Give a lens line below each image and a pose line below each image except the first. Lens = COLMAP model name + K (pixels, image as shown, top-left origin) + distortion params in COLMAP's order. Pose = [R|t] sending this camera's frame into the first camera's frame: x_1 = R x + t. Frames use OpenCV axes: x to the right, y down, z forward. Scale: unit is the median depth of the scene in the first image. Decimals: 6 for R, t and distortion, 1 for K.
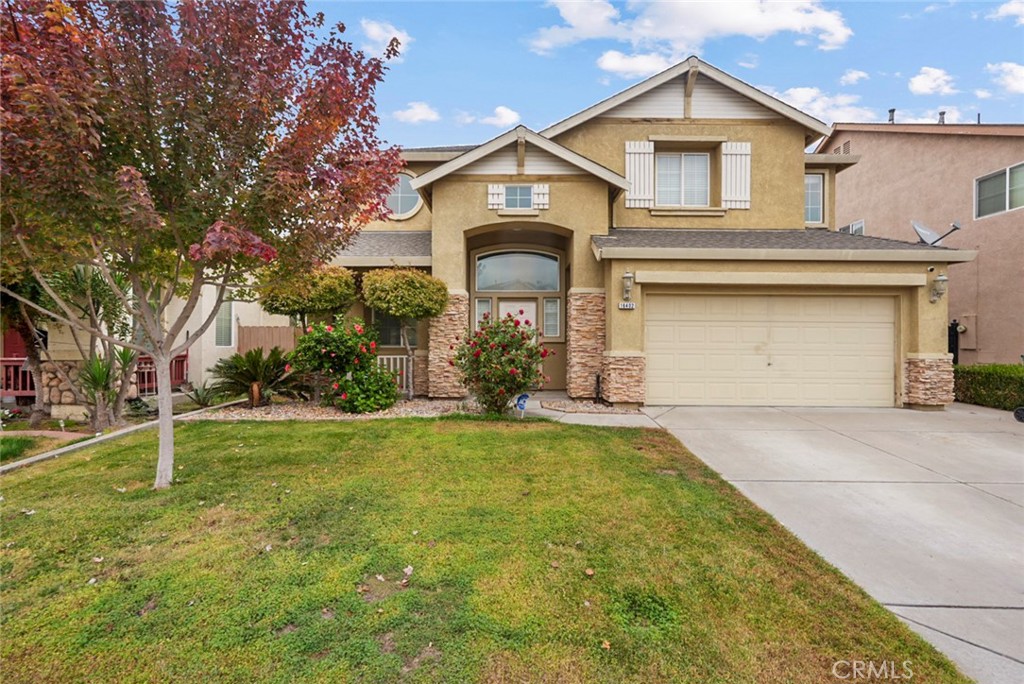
lens RADIAL K [[459.9, 0, 509.9], [0, 459.9, 343.2], [0, 0, 1]] dist [-0.004758, 0.000962]
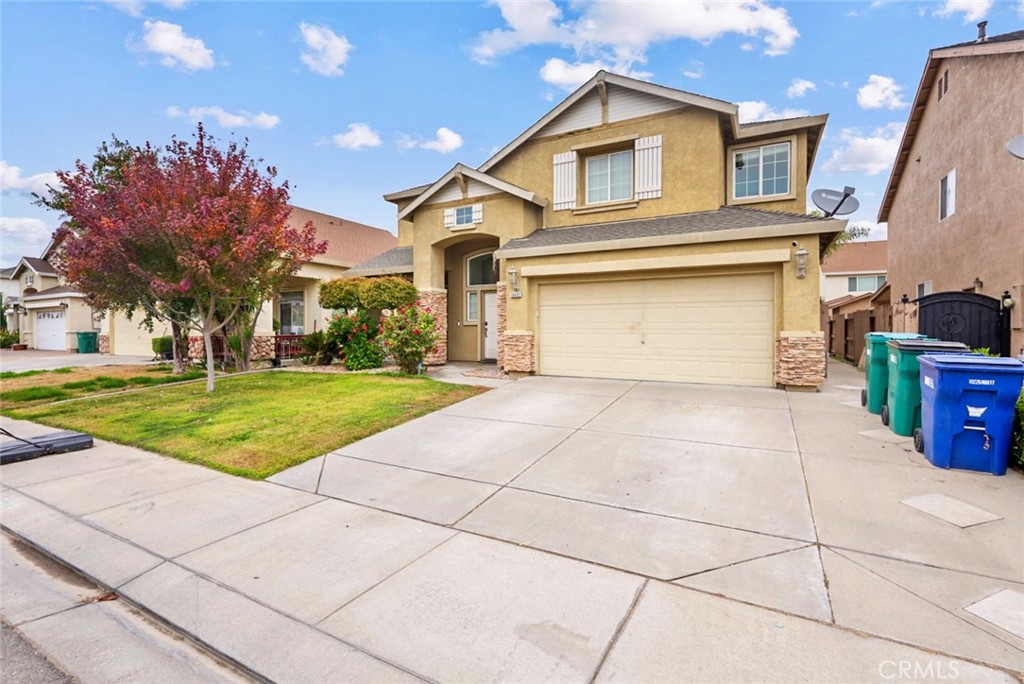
lens RADIAL K [[459.9, 0, 509.9], [0, 459.9, 343.2], [0, 0, 1]] dist [-0.004758, 0.000962]
pose [[0.879878, 0.007950, -0.475133, 0.772931], [0.002985, 0.999748, 0.022256, 0.021557], [0.475190, -0.021001, 0.879632, -0.116889]]
